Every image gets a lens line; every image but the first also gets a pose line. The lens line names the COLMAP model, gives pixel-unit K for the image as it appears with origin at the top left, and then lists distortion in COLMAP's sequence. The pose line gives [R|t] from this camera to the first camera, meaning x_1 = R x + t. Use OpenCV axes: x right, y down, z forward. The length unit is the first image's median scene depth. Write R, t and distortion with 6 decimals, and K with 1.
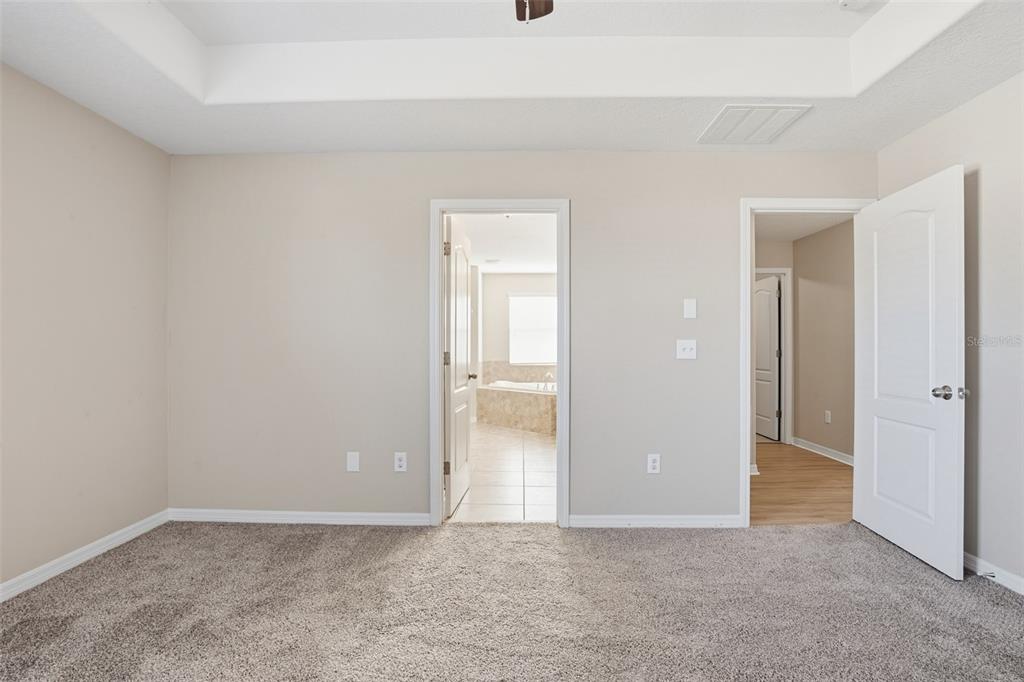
lens RADIAL K [[474.0, 0, 511.8], [0, 474.0, 345.9], [0, 0, 1]] dist [-0.038475, 0.008841]
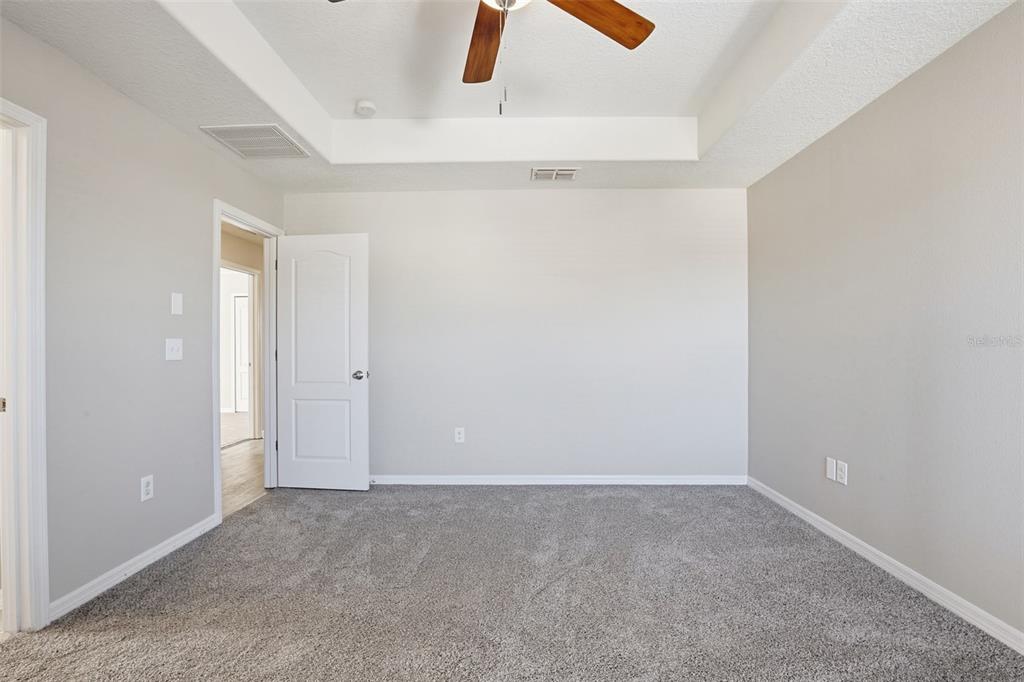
lens RADIAL K [[474.0, 0, 511.8], [0, 474.0, 345.9], [0, 0, 1]] dist [-0.038475, 0.008841]
pose [[0.007573, -0.001800, 0.999970, -0.514460], [-0.002264, 0.999996, 0.001817, -0.002381], [-0.999969, -0.002277, 0.007569, 0.359676]]
